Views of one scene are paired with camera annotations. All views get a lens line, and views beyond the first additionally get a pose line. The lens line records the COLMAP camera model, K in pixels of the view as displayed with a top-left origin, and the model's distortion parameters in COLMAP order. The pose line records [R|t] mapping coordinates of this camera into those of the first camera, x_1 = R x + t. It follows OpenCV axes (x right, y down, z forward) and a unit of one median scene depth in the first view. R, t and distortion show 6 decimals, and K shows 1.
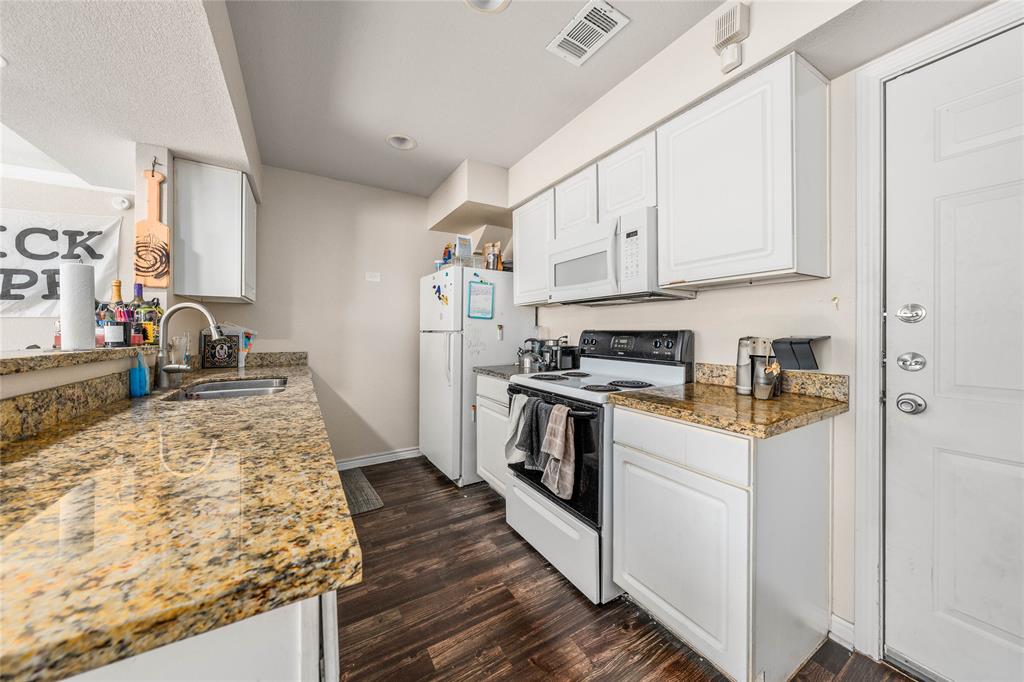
lens RADIAL K [[349.1, 0, 507.5], [0, 349.1, 332.3], [0, 0, 1]] dist [-0.002639, 0.000186]
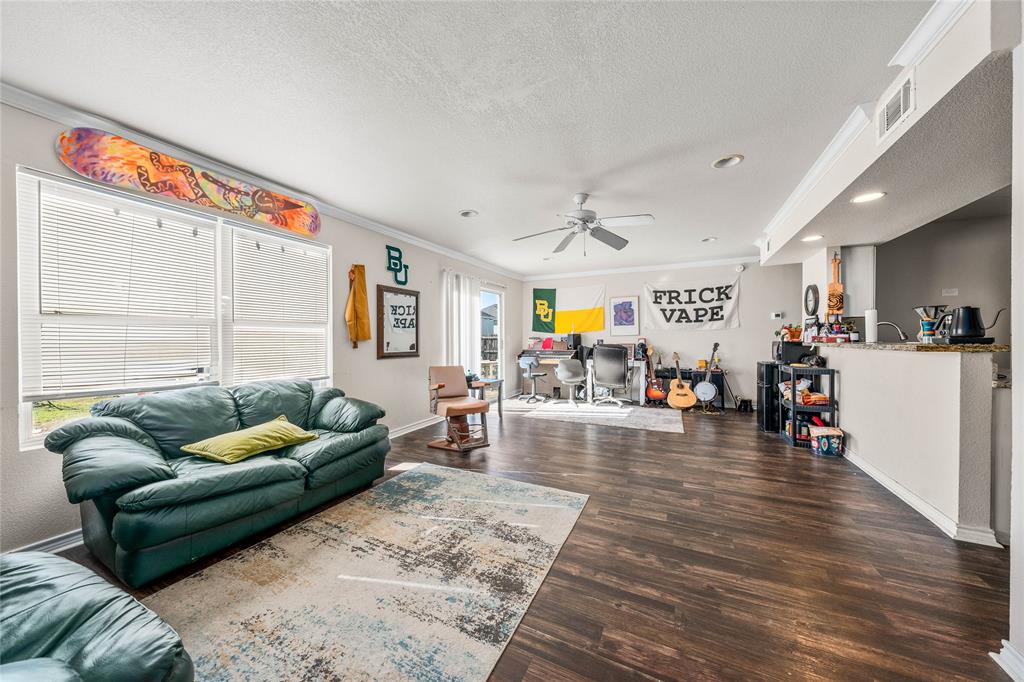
lens RADIAL K [[349.1, 0, 517.6], [0, 349.1, 342.6], [0, 0, 1]] dist [-0.002639, 0.000186]
pose [[0.550374, 0.007854, -0.834881, -0.284095], [0.003417, 0.999926, 0.011659, 0.008079], [0.834911, -0.009269, 0.550307, -1.594213]]
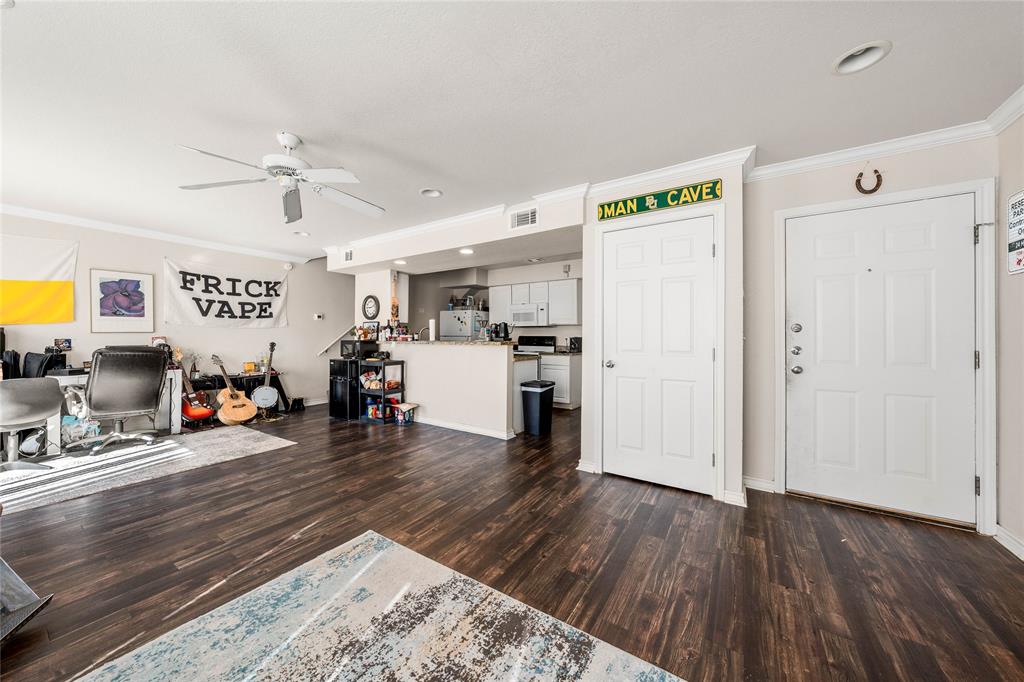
lens RADIAL K [[349.1, 0, 506.4], [0, 349.1, 340.2], [0, 0, 1]] dist [-0.002639, 0.000186]
pose [[0.904135, -0.001095, 0.427246, -1.285403], [-0.003268, 0.999950, 0.009479, 0.002394], [-0.427235, -0.009966, 0.904086, -1.794092]]
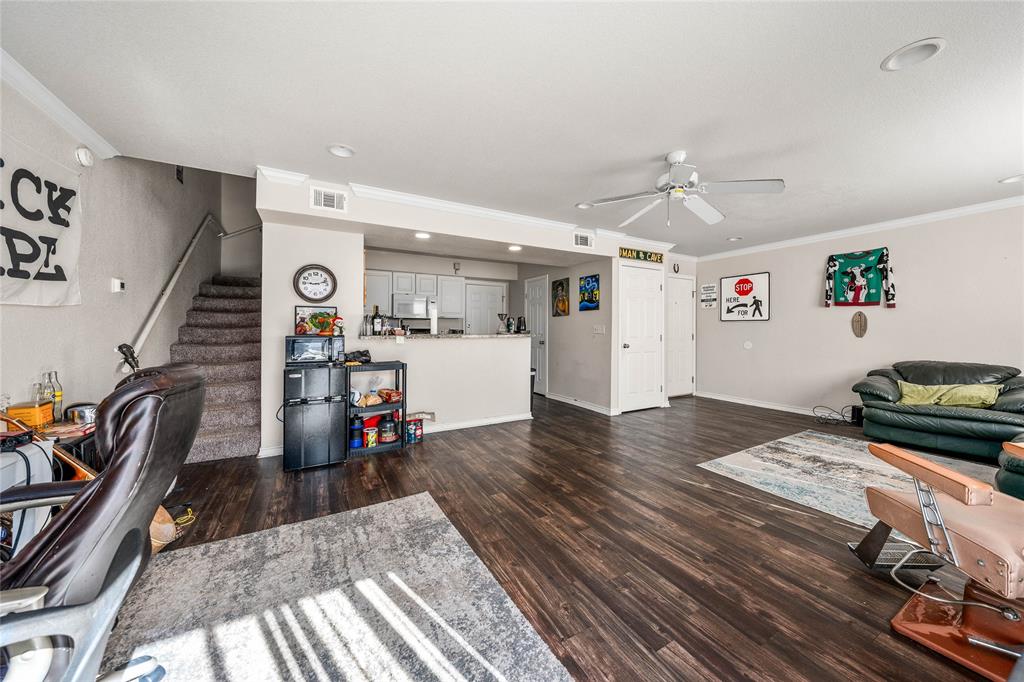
lens RADIAL K [[349.1, 0, 504.5], [0, 349.1, 332.2], [0, 0, 1]] dist [-0.002639, 0.000186]
pose [[0.047556, -0.008848, 0.998829, -2.747283], [-0.001469, 0.999959, 0.008928, 0.000489], [-0.998867, -0.001892, 0.047541, 0.084978]]
